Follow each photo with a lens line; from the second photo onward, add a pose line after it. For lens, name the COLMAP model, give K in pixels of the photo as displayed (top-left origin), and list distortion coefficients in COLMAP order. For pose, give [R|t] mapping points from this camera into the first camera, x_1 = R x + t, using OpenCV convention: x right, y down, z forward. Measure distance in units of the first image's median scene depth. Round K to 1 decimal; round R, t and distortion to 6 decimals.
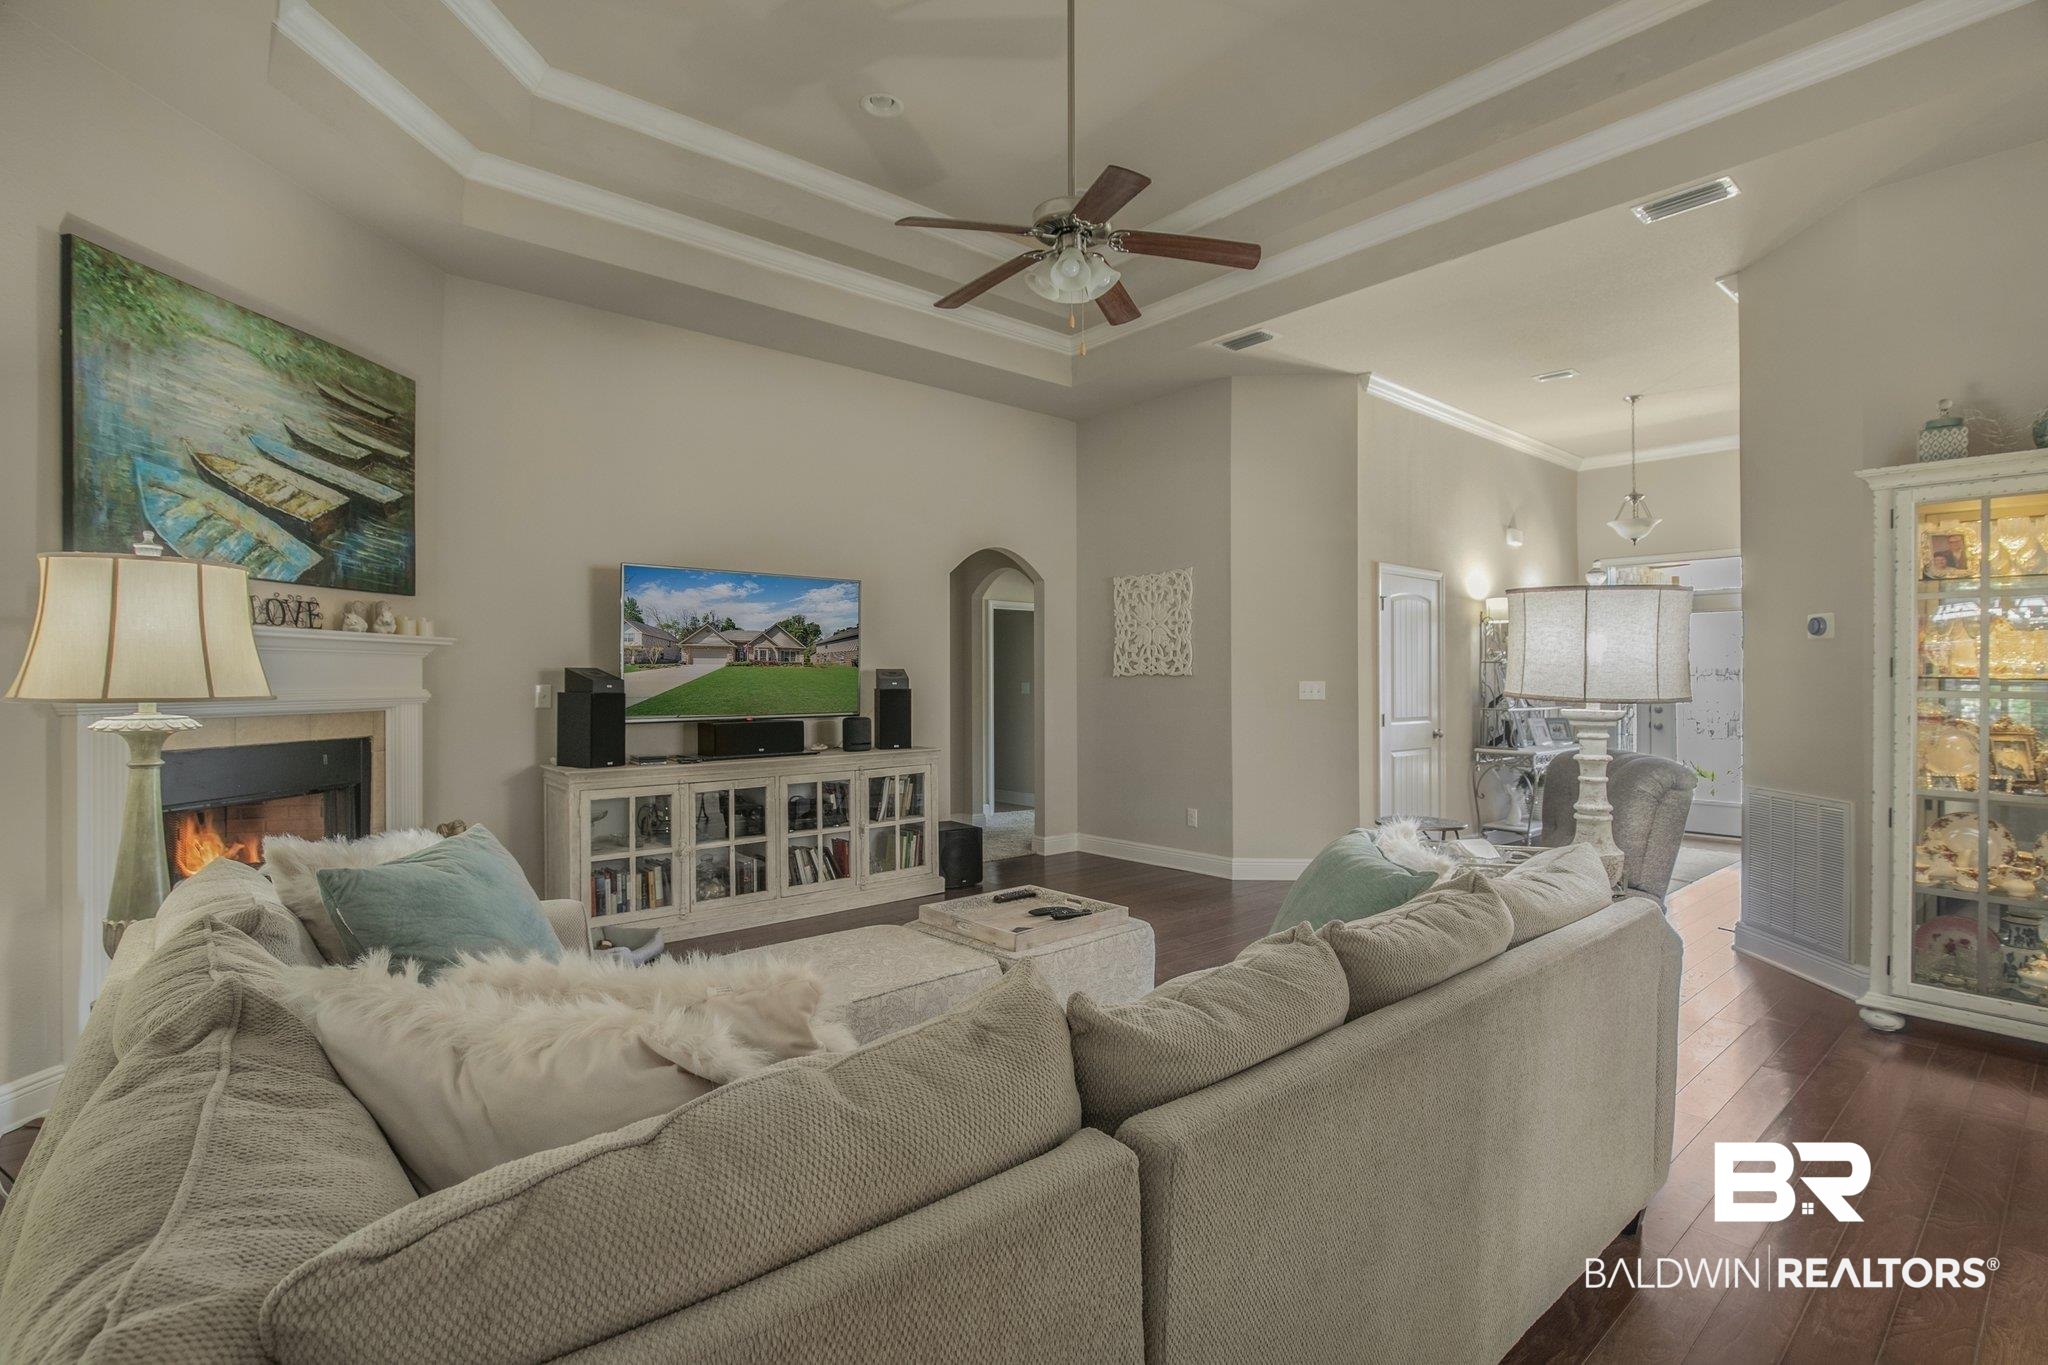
lens RADIAL K [[953.6, 0, 991.6], [0, 953.6, 681.6], [0, 0, 1]] dist [-0.010101, 0.005521]
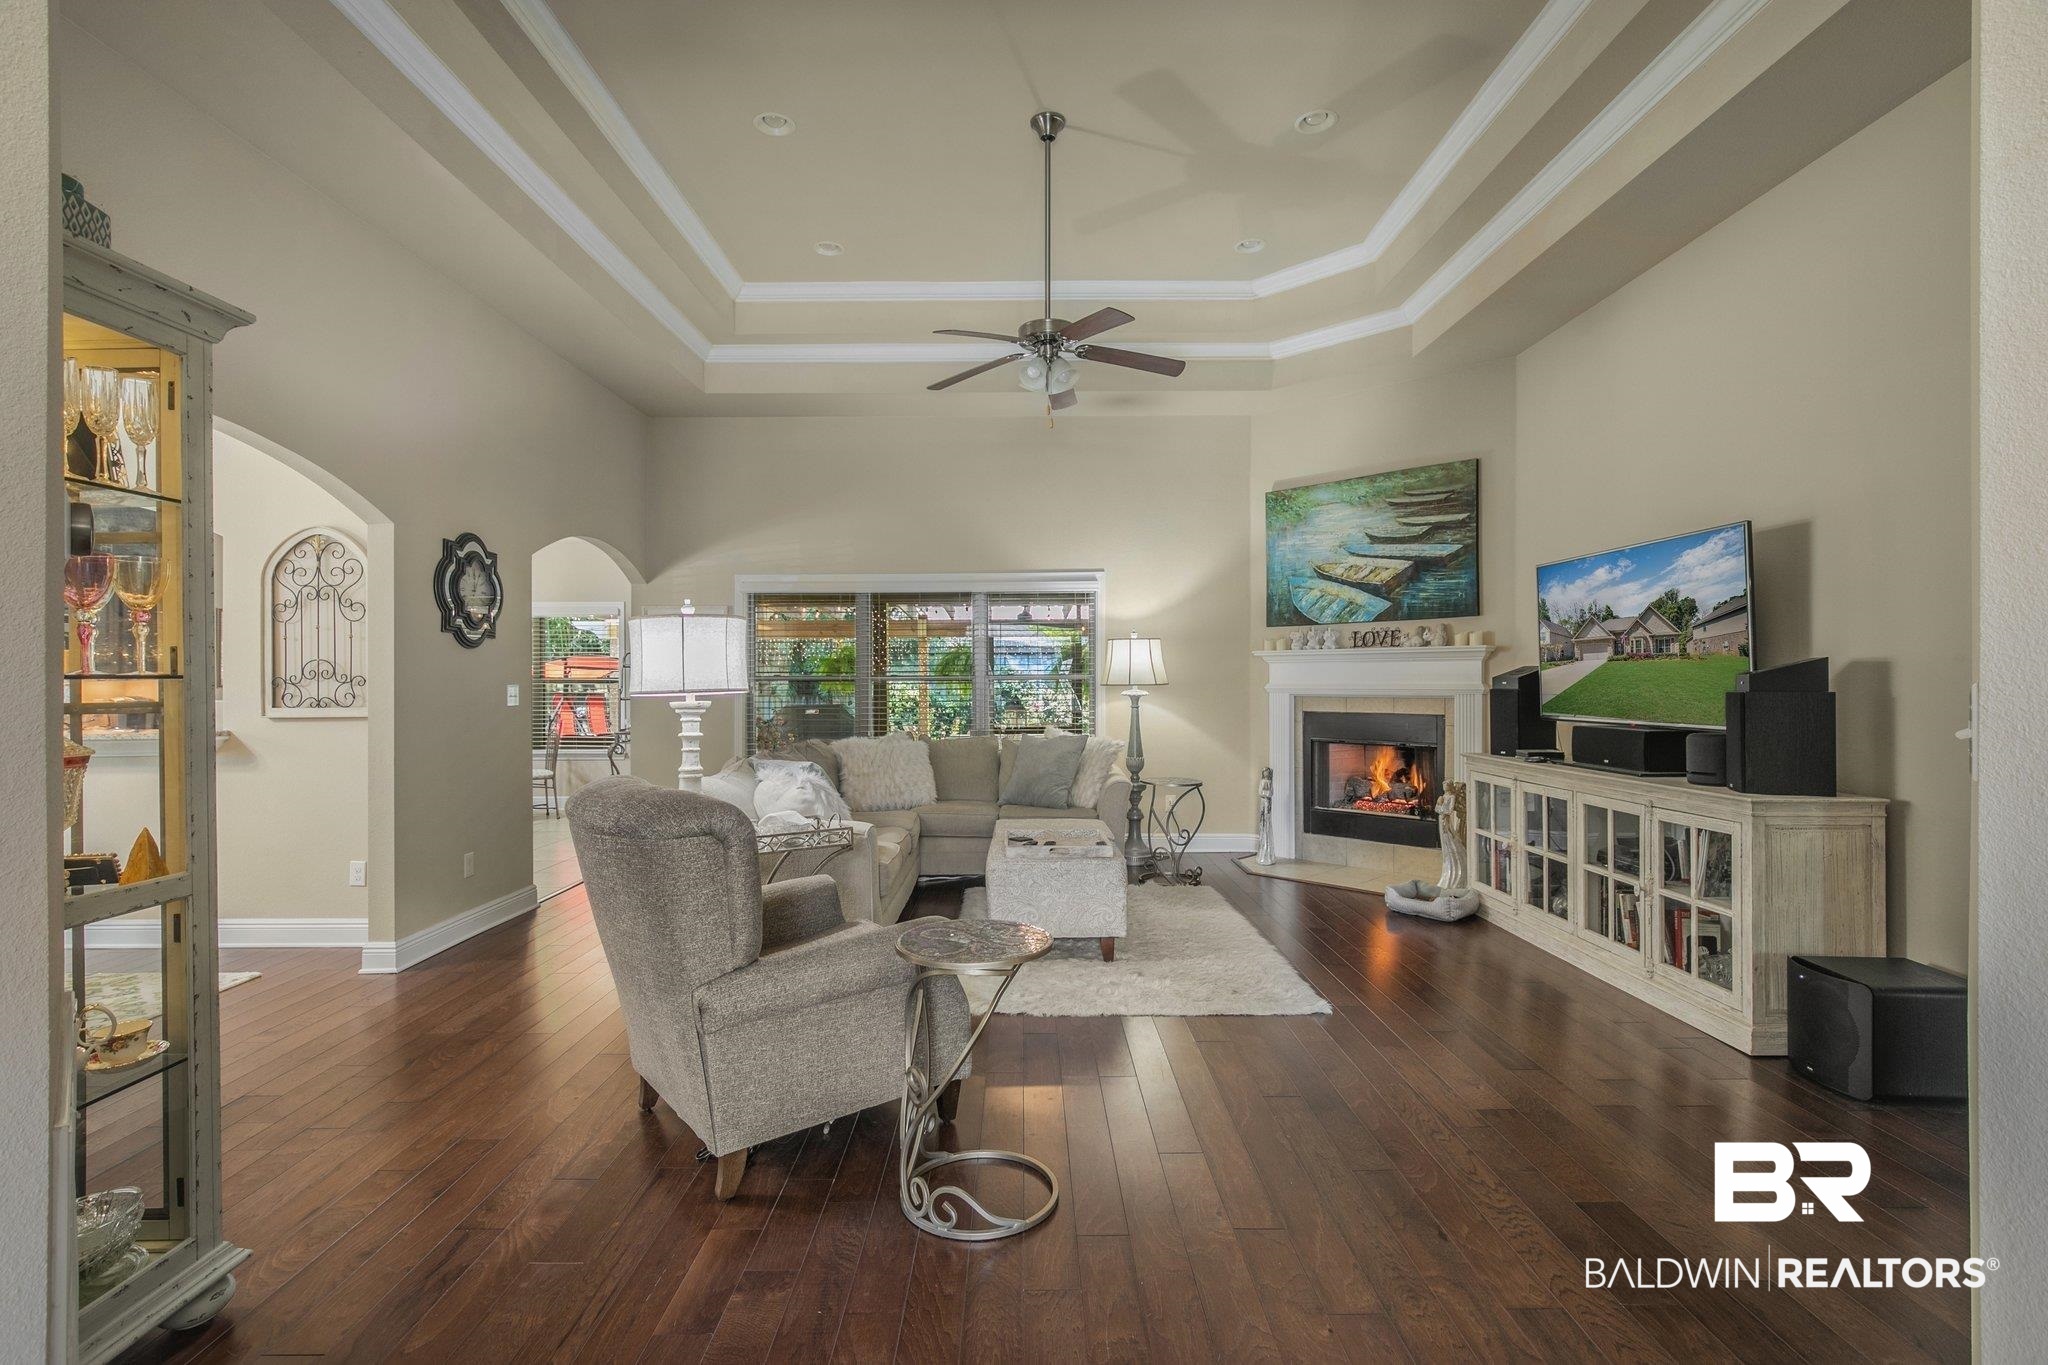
lens RADIAL K [[953.6, 0, 1018.4], [0, 953.6, 678.1], [0, 0, 1]] dist [-0.010101, 0.005521]
pose [[-0.620442, -0.000044, -0.784252, 0.777000], [-0.000769, 1.000000, 0.000553, -0.001028], [0.784252, 0.000946, -0.620442, 1.185915]]
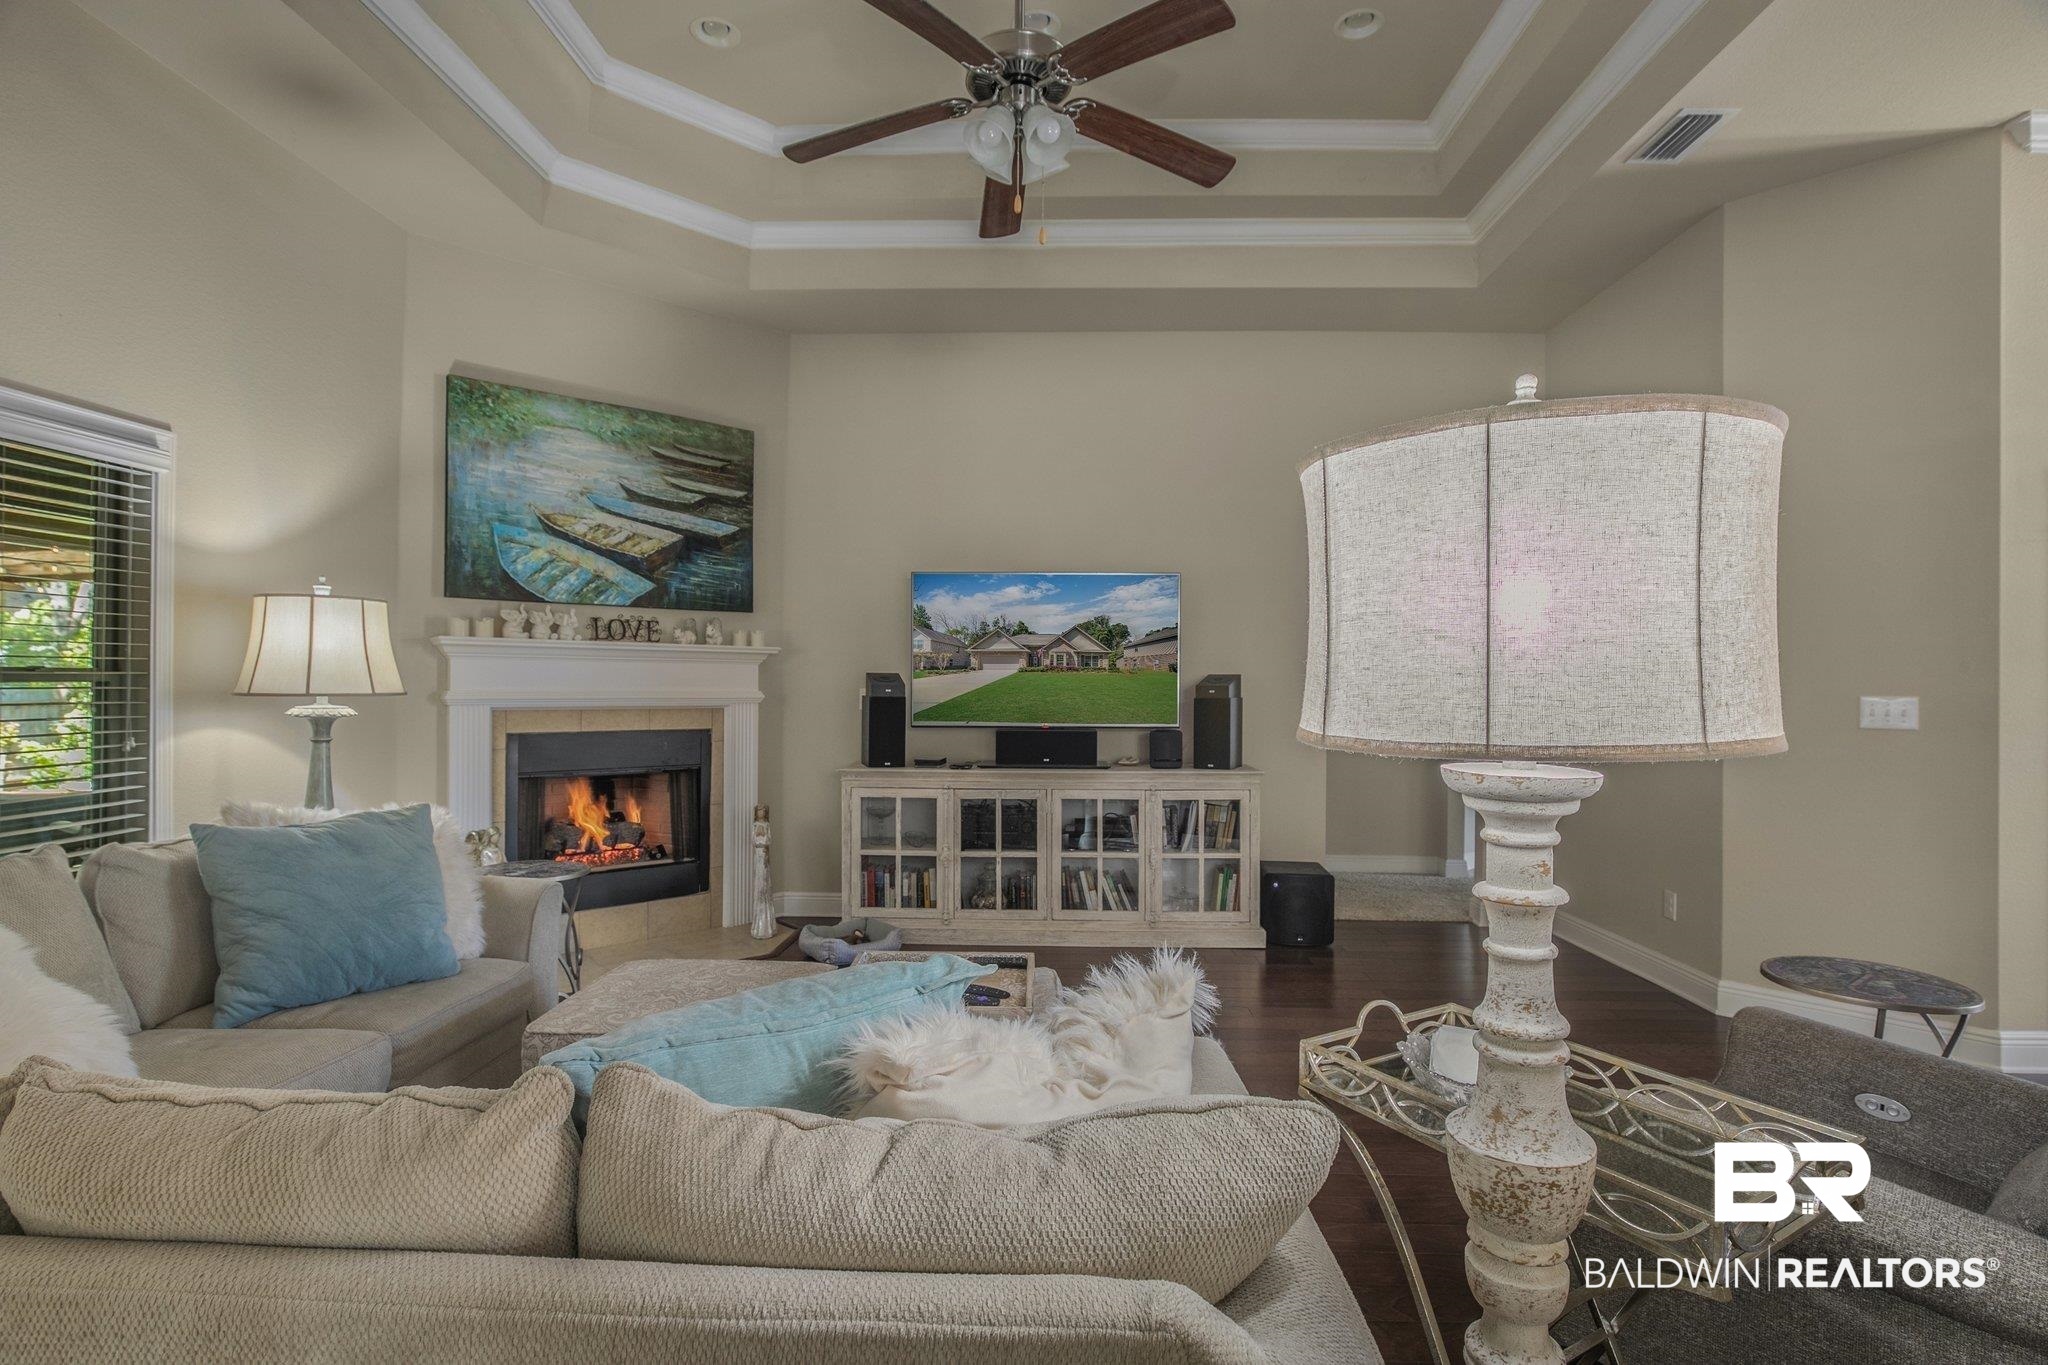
lens RADIAL K [[953.6, 0, 1013.7], [0, 953.6, 685.1], [0, 0, 1]] dist [-0.010101, 0.005521]
pose [[0.750732, 0.008366, -0.660554, 0.380043], [-0.010417, 0.999945, 0.000824, -0.003212], [0.660524, 0.006262, 0.750778, 0.286899]]
